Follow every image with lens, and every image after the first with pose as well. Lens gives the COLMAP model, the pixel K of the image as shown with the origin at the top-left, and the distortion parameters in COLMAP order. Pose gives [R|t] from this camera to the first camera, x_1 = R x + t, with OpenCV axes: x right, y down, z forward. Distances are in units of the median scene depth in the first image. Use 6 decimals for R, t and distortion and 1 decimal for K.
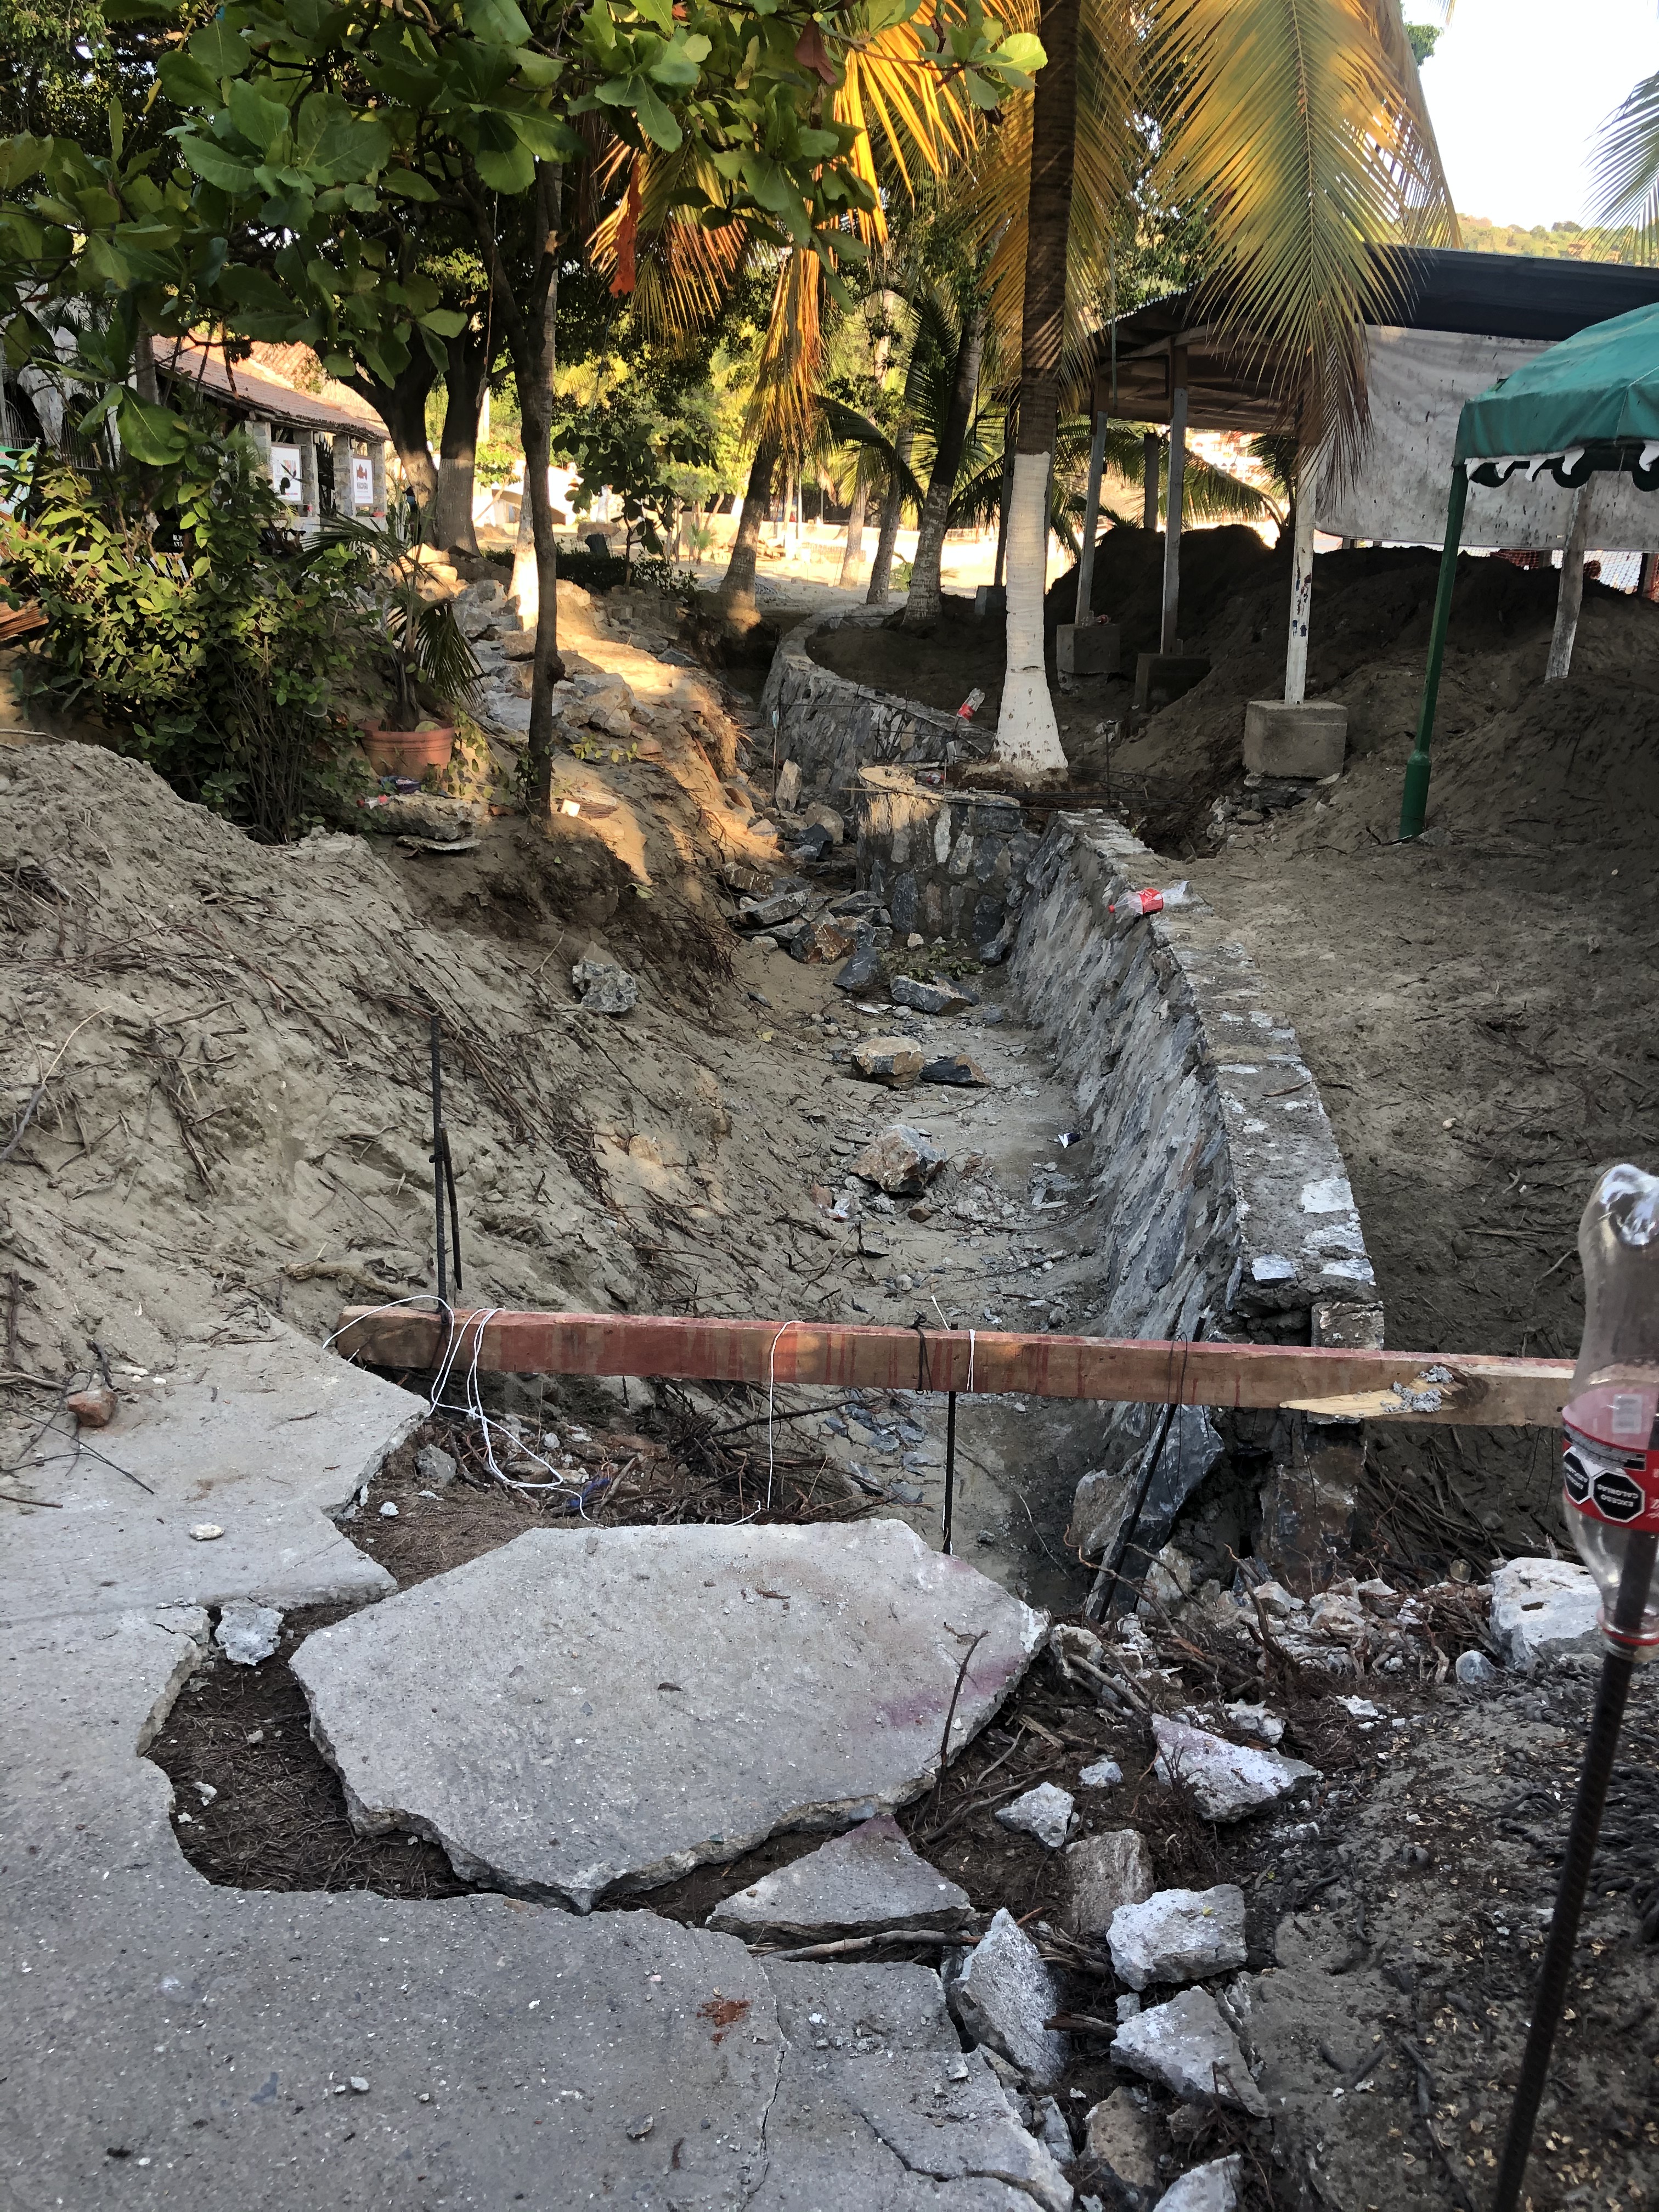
lens RADIAL K [[1892.7, 0, 829.5], [0, 1892.7, 1106.0], [0, 0, 1]] dist [0.031238, -0.010773]
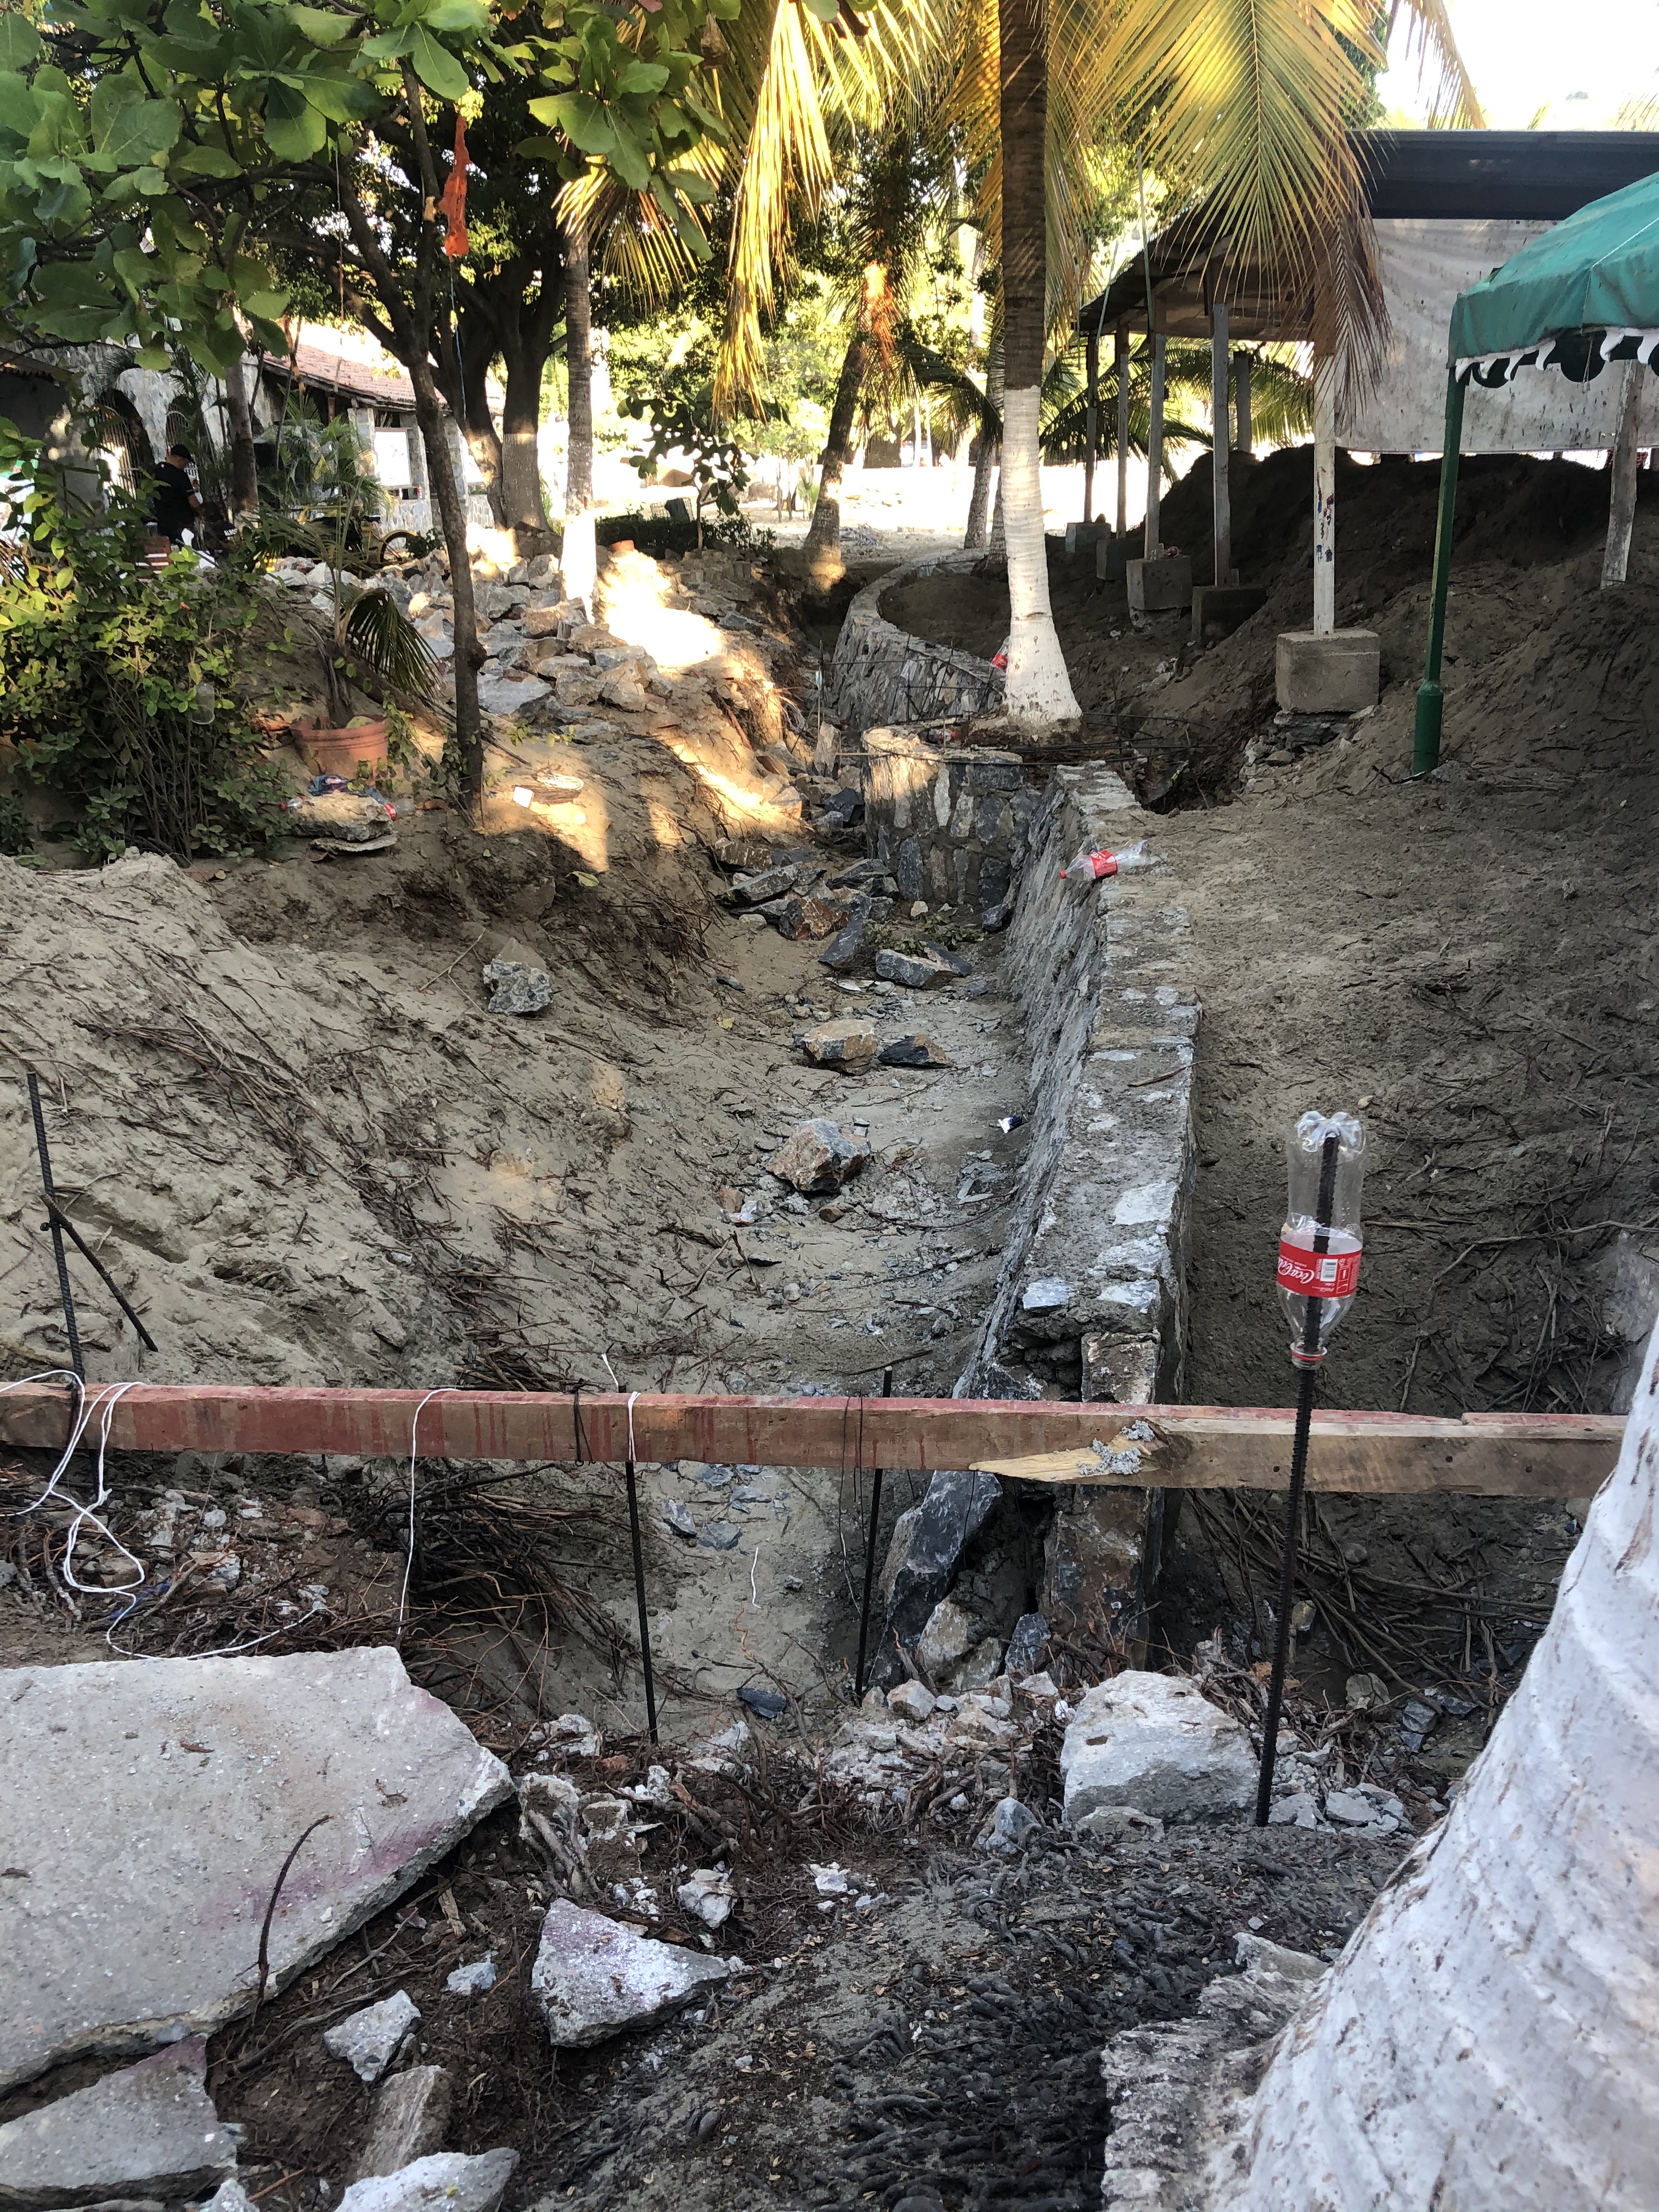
lens RADIAL K [[1892.7, 0, 829.5], [0, 1892.7, 1106.0], [0, 0, 1]] dist [0.031238, -0.010773]
pose [[0.994564, -0.041326, -0.095572, 0.125655], [0.043765, 0.998764, 0.023571, -0.017285], [0.094480, -0.027625, 0.995143, 0.052706]]
